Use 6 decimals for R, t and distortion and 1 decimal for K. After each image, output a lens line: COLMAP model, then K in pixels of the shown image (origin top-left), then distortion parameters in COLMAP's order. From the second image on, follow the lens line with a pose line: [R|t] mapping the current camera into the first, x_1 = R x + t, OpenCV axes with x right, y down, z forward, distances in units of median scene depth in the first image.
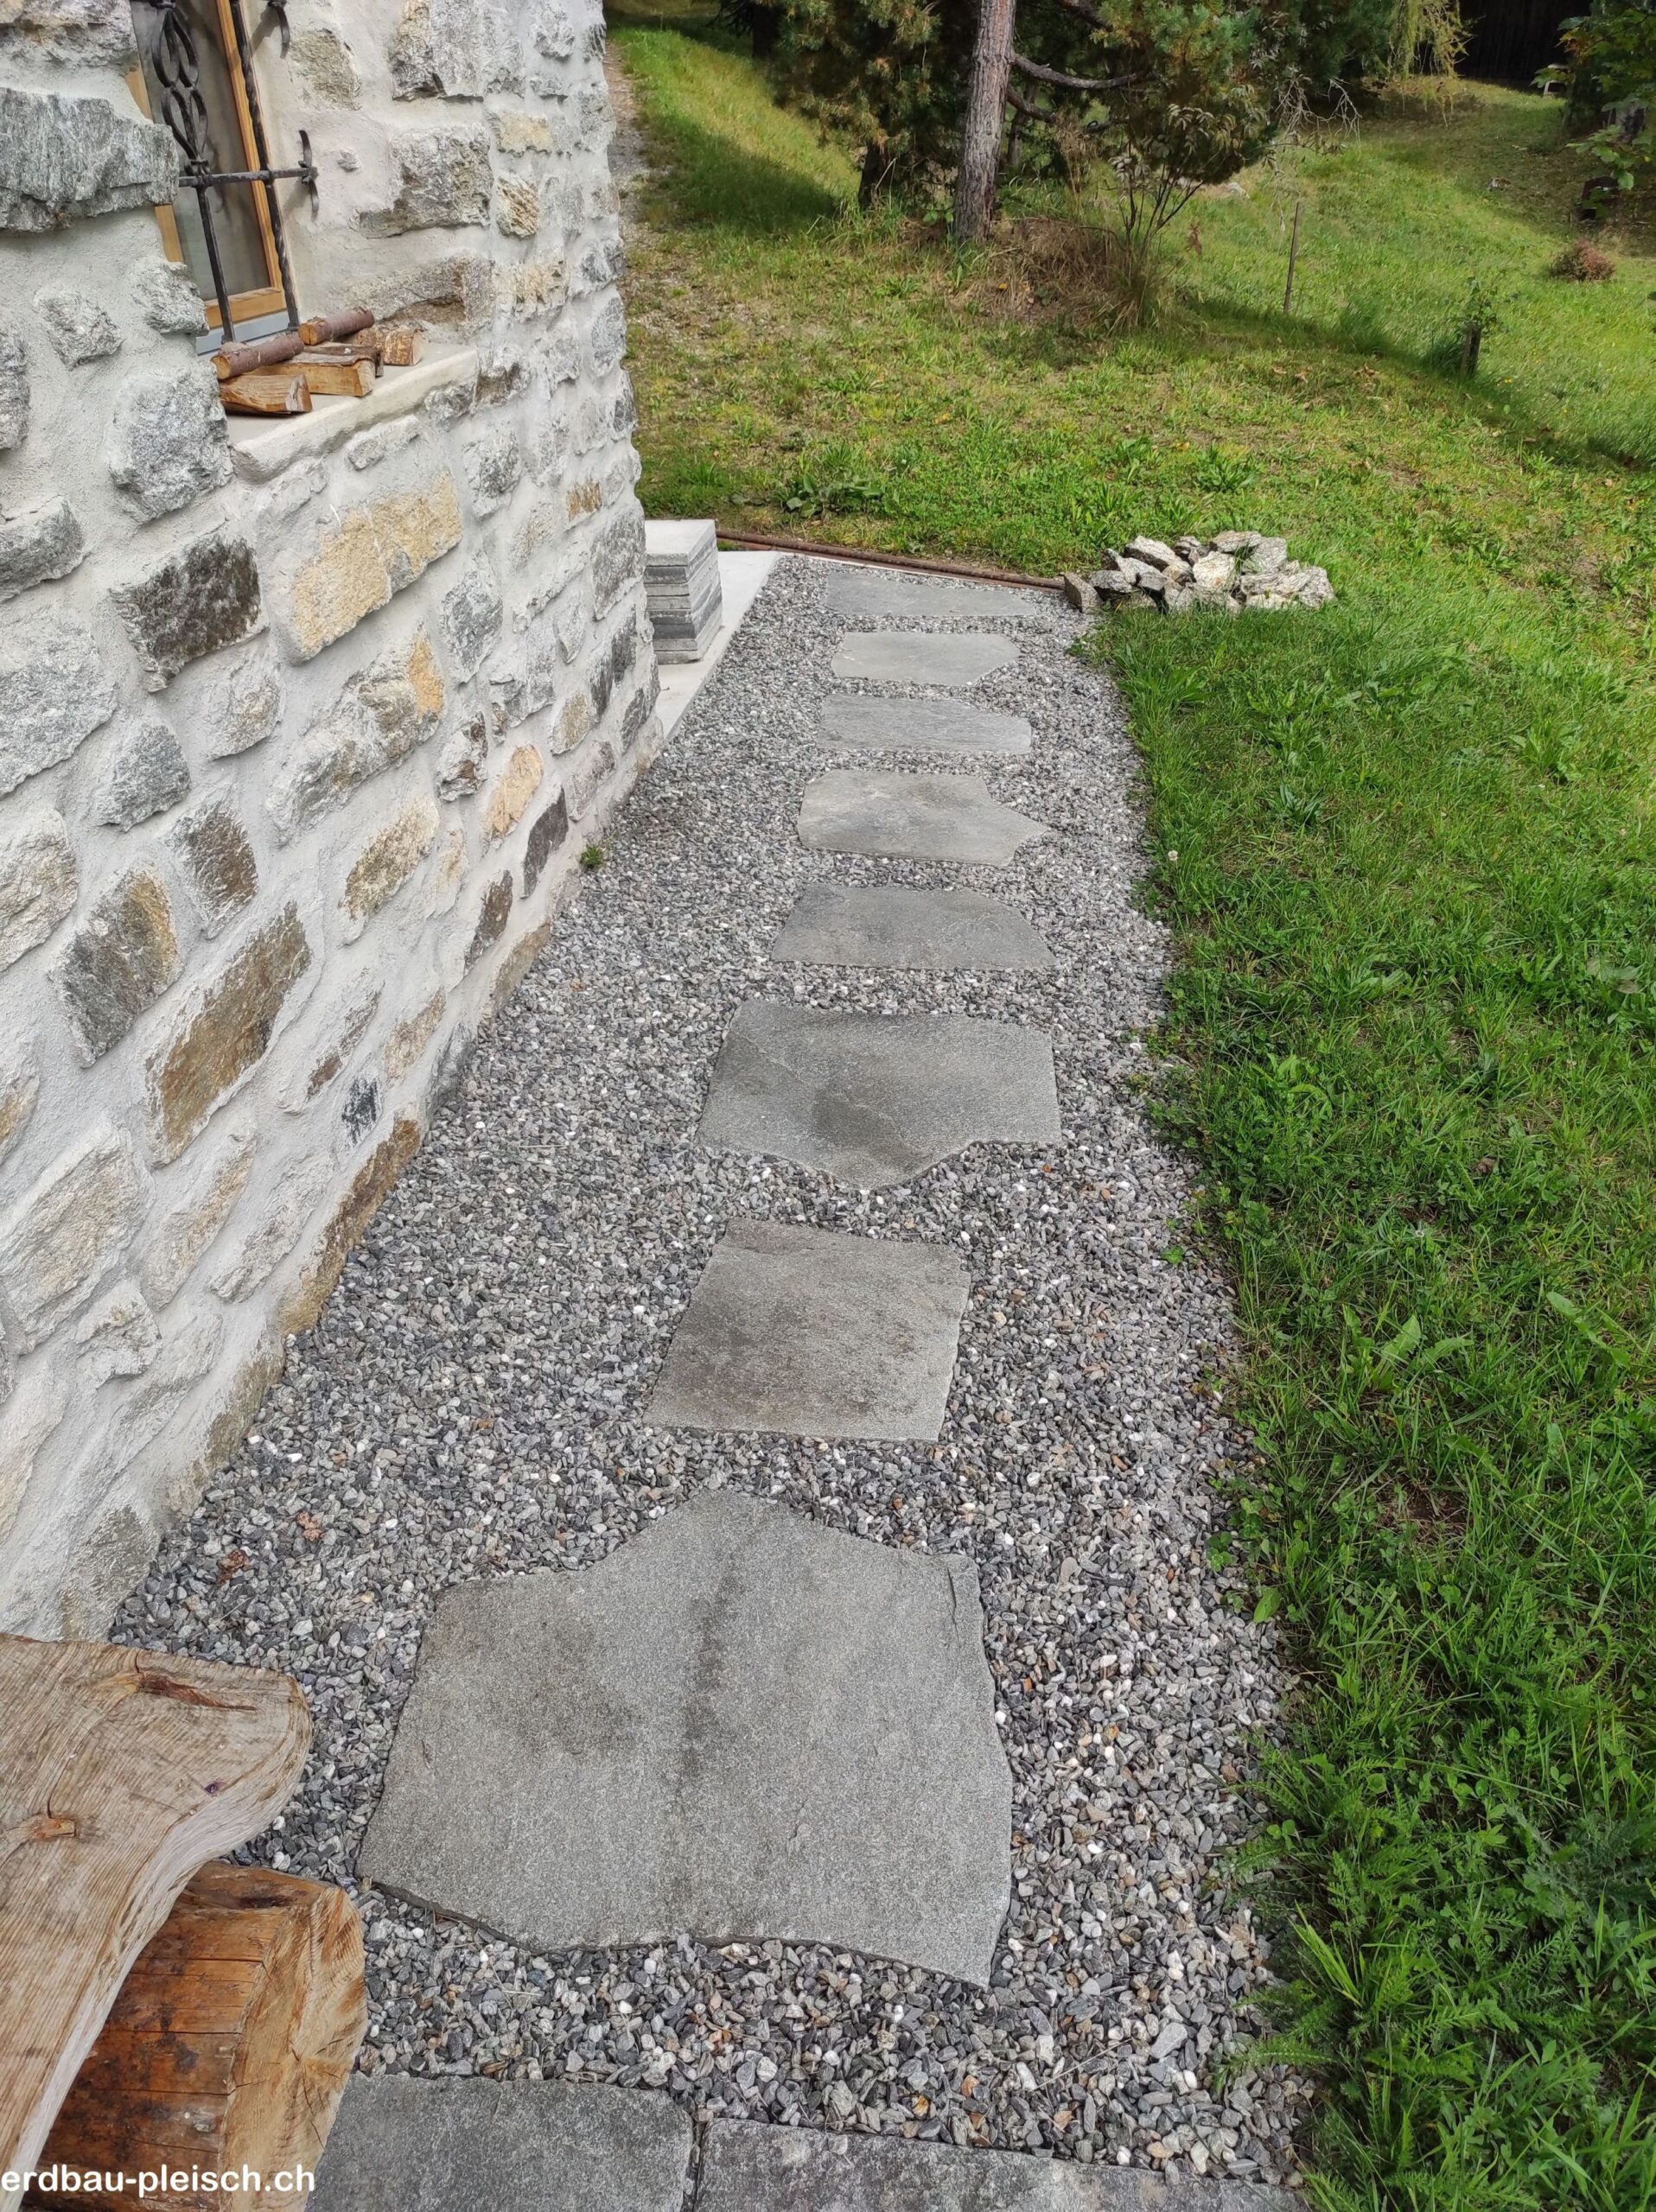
lens RADIAL K [[1658.0, 0, 828.0], [0, 1658.0, 1106.0], [0, 0, 1]] dist [0.077130, -0.097909]
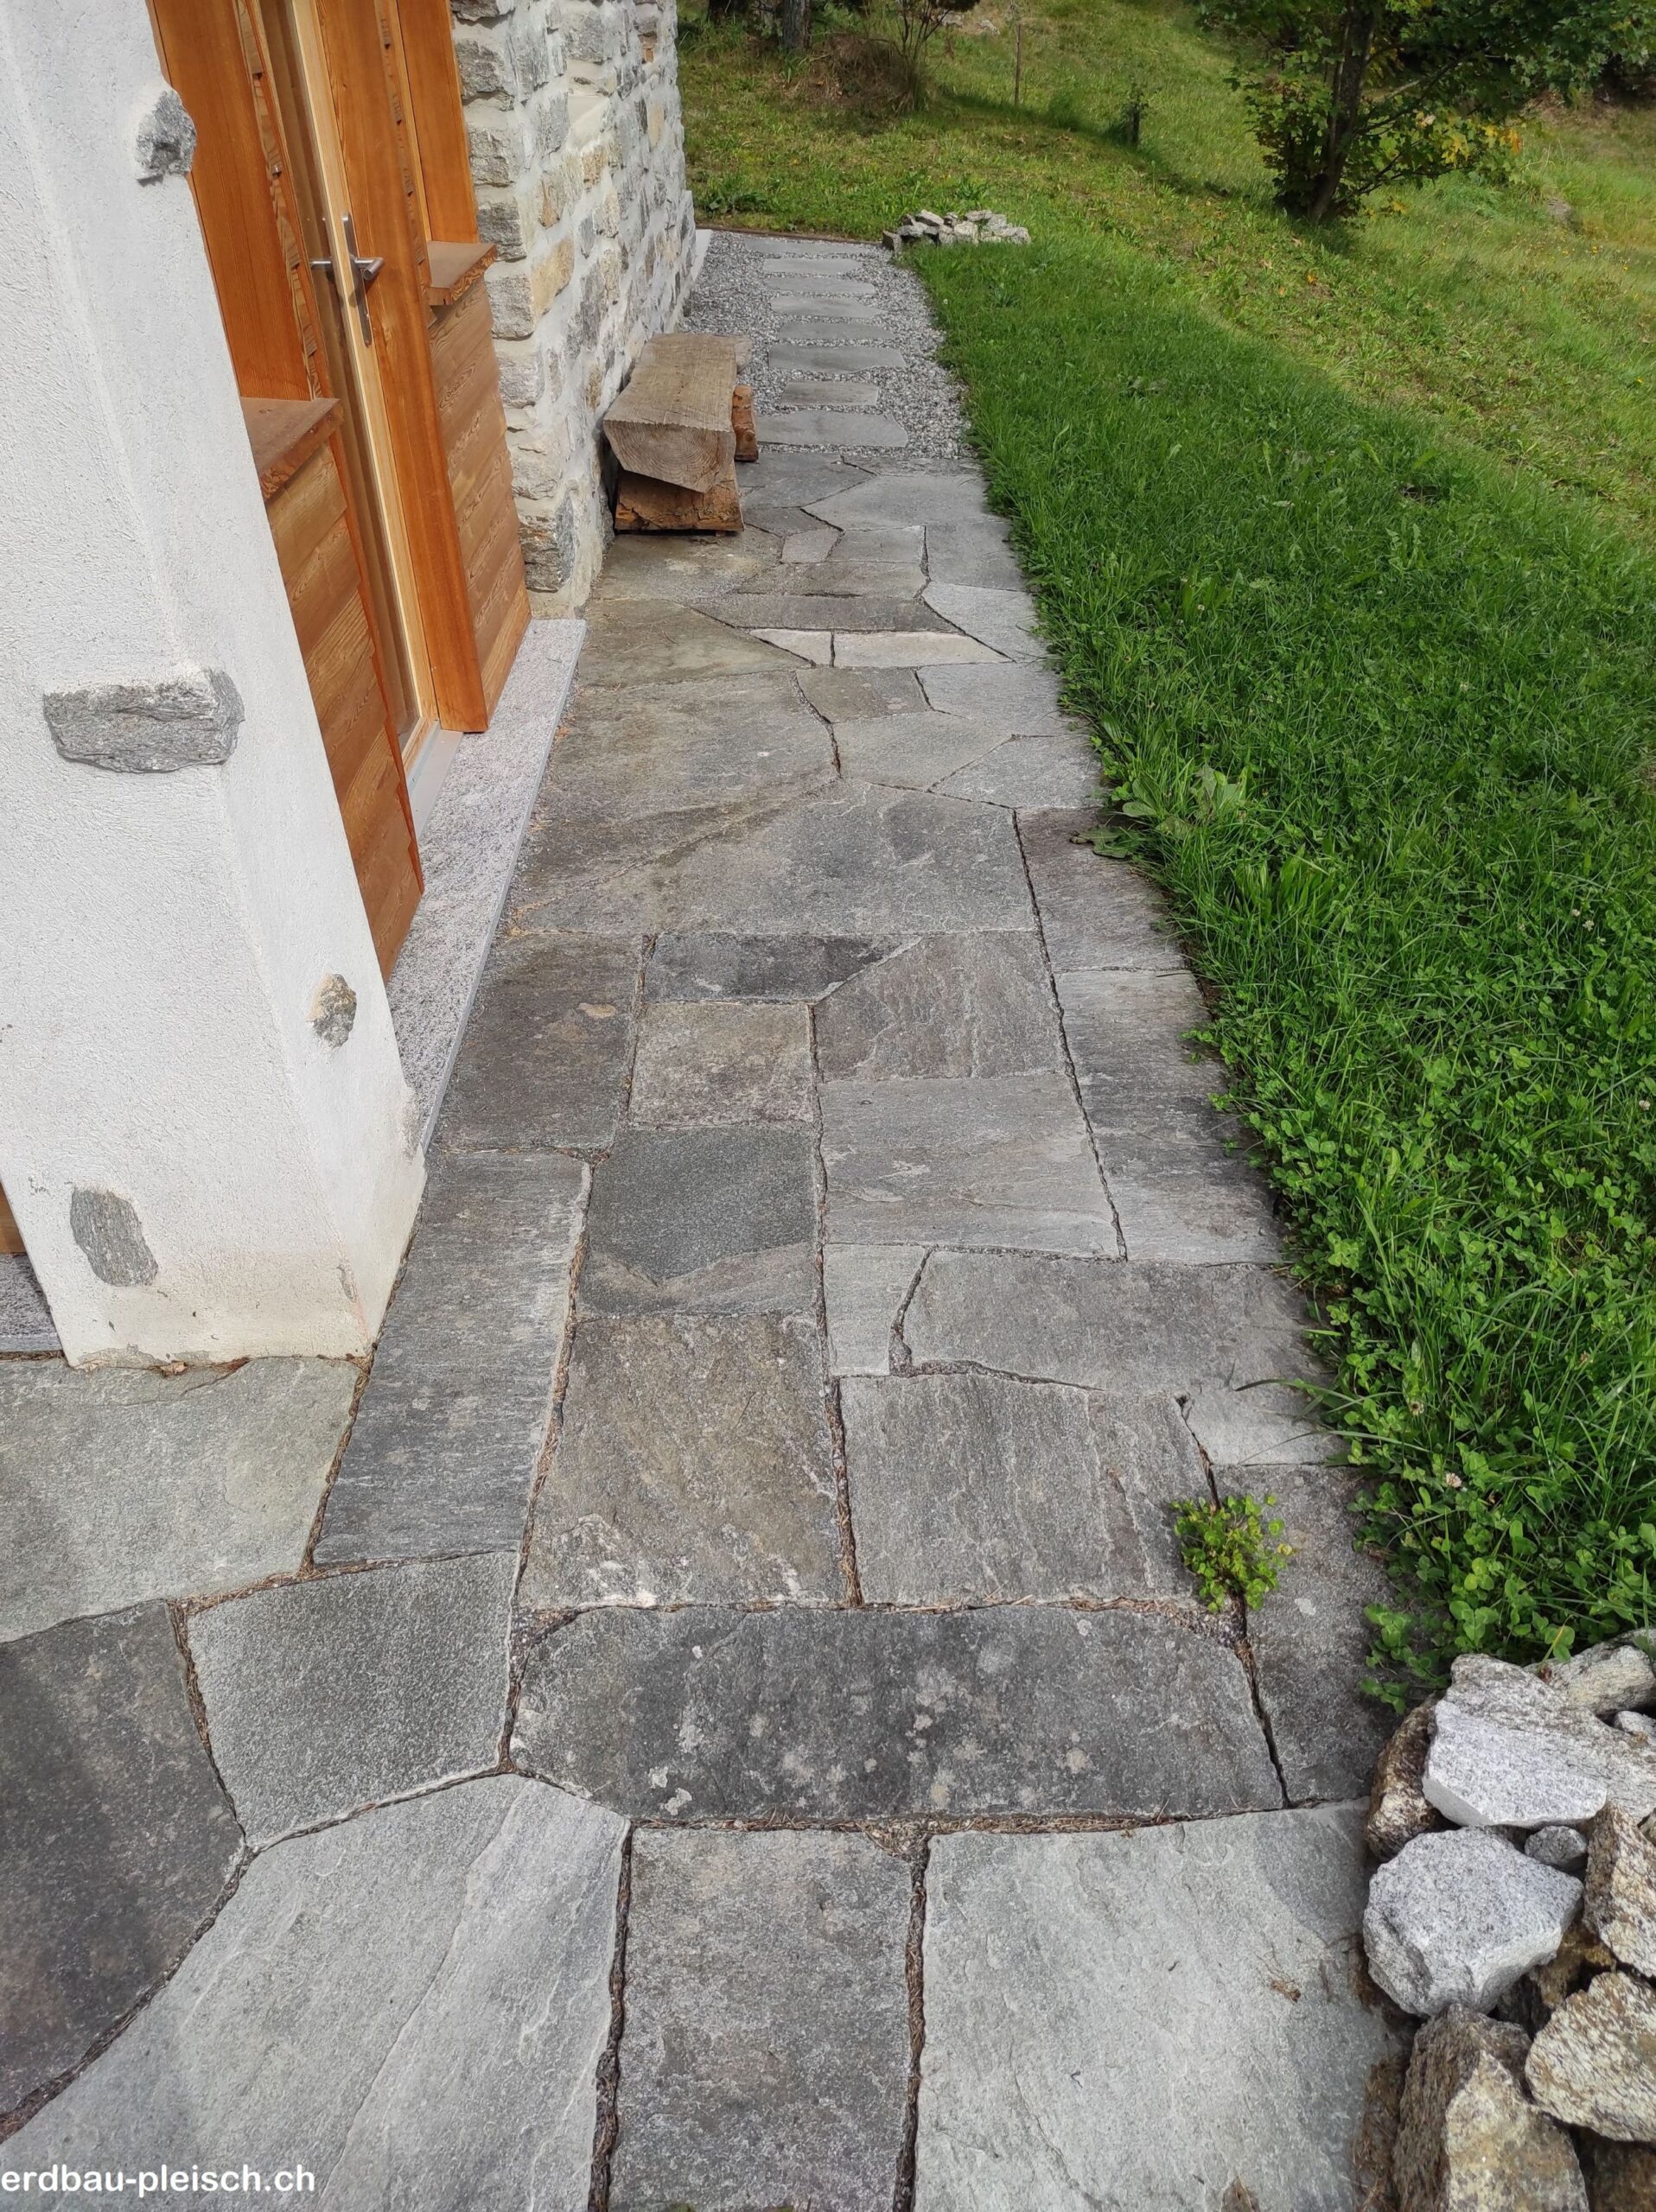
lens RADIAL K [[1646.7, 0, 828.0], [0, 1646.7, 1106.0], [0, 0, 1]] dist [0.011449, 0.006420]
pose [[0.992421, -0.064048, 0.104870, -0.118640], [0.056097, 0.995445, 0.077090, 0.347906], [-0.109330, -0.070623, 0.991494, -0.592038]]
